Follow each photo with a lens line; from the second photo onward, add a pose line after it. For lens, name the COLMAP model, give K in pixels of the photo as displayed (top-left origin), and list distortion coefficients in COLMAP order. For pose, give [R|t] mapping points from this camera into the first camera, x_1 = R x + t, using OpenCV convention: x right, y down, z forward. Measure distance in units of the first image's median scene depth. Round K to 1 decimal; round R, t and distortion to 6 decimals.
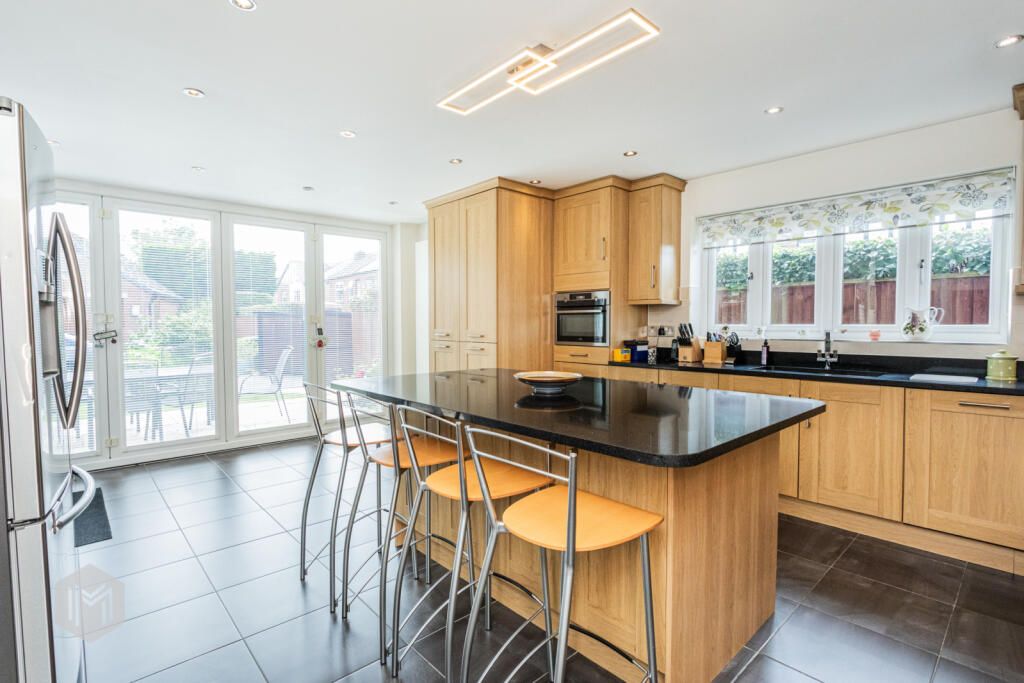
lens RADIAL K [[488.3, 0, 510.3], [0, 488.3, 342.0], [0, 0, 1]] dist [-0.013212, 0.002743]
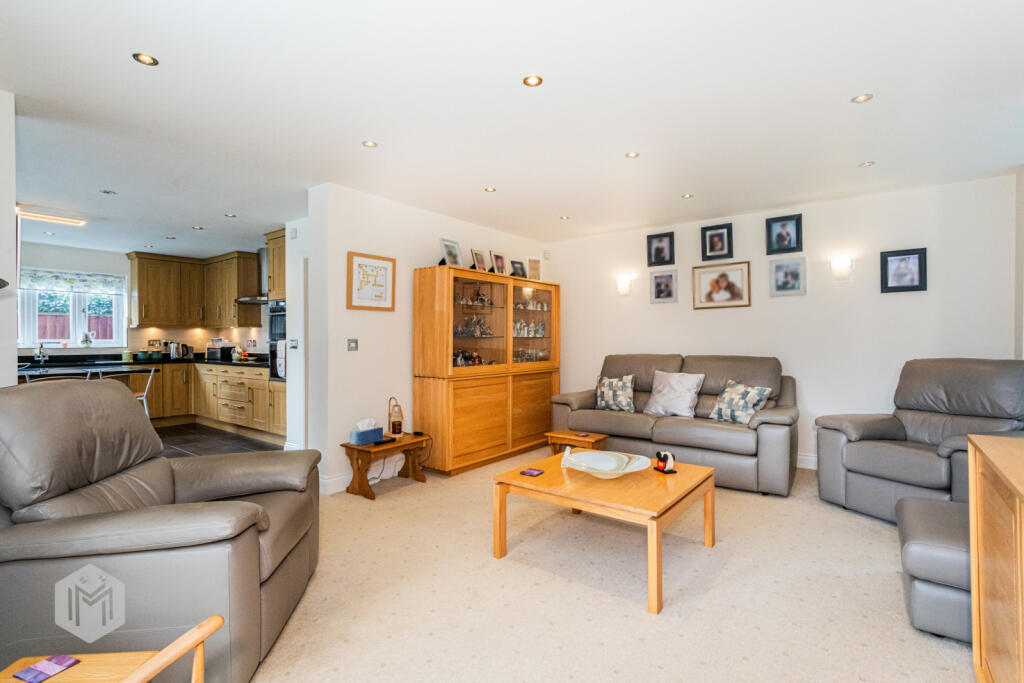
lens RADIAL K [[488.5, 0, 511.2], [0, 488.5, 338.8], [0, 0, 1]] dist [0.009374, 0.000621]
pose [[-0.175889, 0.004151, 0.984401, -1.380263], [0.037865, 0.999280, 0.002552, 0.022459], [-0.983682, 0.037724, -0.175919, -0.388899]]
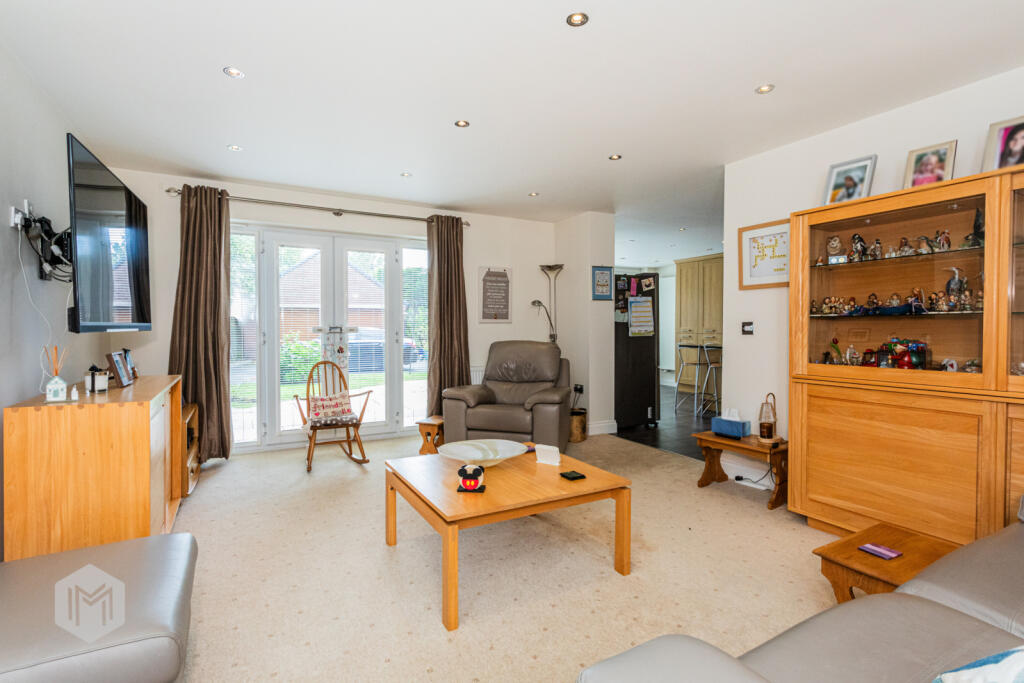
lens RADIAL K [[488.5, 0, 508.8], [0, 488.5, 337.2], [0, 0, 1]] dist [0.009374, 0.000621]
pose [[0.971830, 0.002312, -0.235673, -0.415922], [-0.006677, 0.999821, -0.017725, 0.067876], [0.235590, 0.018799, 0.971671, -1.394448]]
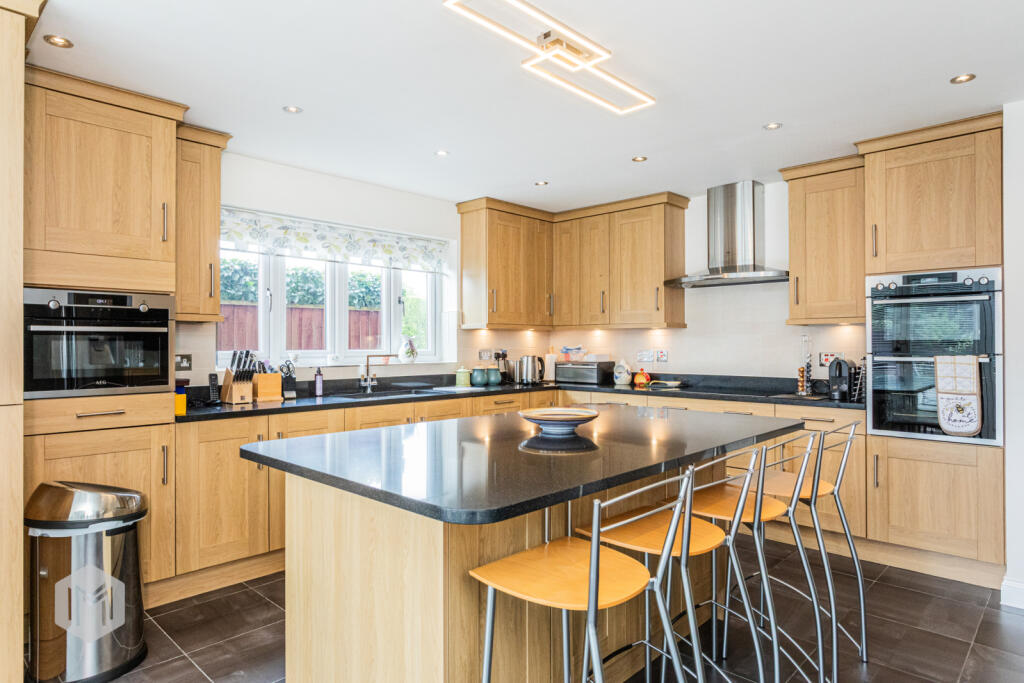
lens RADIAL K [[598.4, 0, 504.5], [0, 598.4, 339.6], [0, 0, 1]] dist [-0.004474, 0.000309]
pose [[-0.056822, 0.005562, 0.998369, -0.600359], [0.035679, 0.999357, -0.003537, -0.040176], [-0.997747, 0.035420, -0.056984, 0.719837]]
